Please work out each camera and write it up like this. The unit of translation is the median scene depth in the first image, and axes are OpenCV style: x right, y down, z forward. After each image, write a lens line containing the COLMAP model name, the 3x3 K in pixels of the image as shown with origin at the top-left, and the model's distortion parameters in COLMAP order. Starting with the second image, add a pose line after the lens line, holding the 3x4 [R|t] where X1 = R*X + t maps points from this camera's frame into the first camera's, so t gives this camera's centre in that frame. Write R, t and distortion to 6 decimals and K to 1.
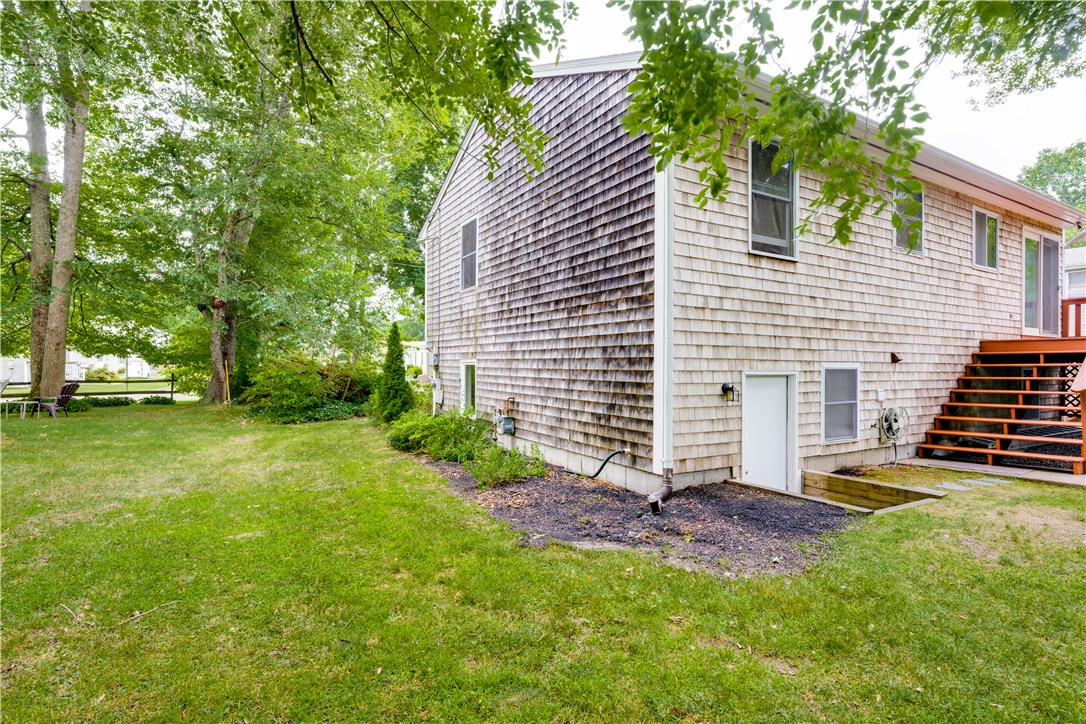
lens RADIAL K [[548.7, 0, 540.7], [0, 548.7, 366.4], [0, 0, 1]] dist [-0.002207, -0.000093]
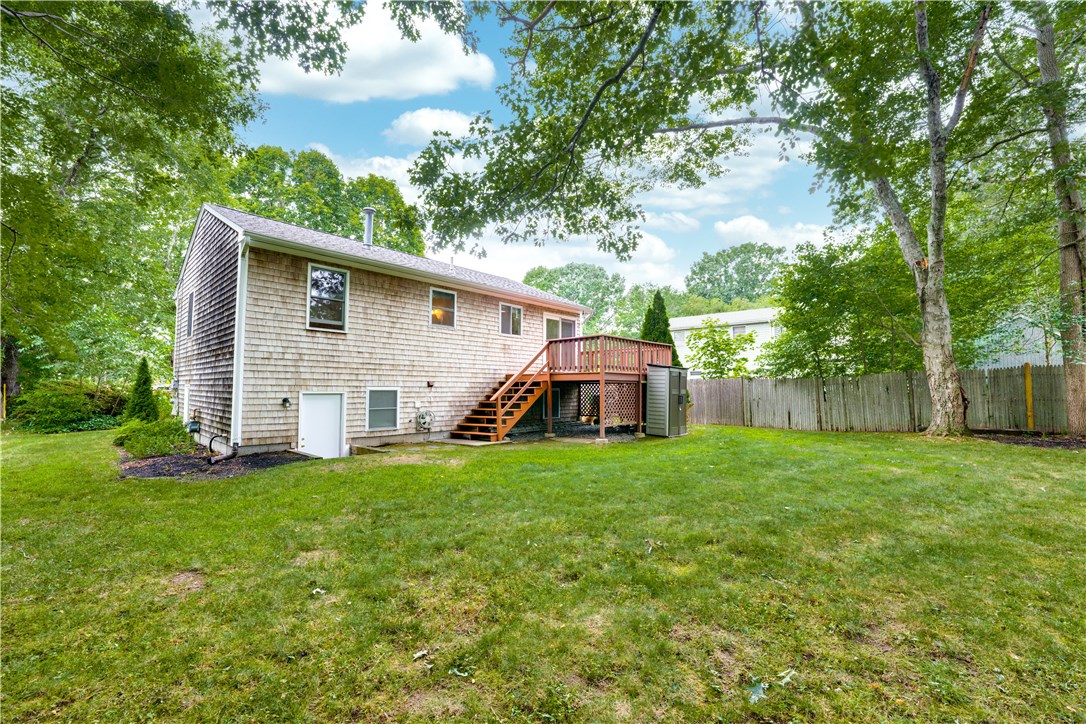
lens RADIAL K [[462.4, 0, 566.5], [0, 462.4, 360.5], [0, 0, 1]] dist [-0.012508, 0.000266]
pose [[0.955282, 0.016727, 0.295222, 0.678793], [0.001117, 0.998188, -0.060170, -0.001229], [-0.295693, 0.057809, 0.953532, -0.690196]]
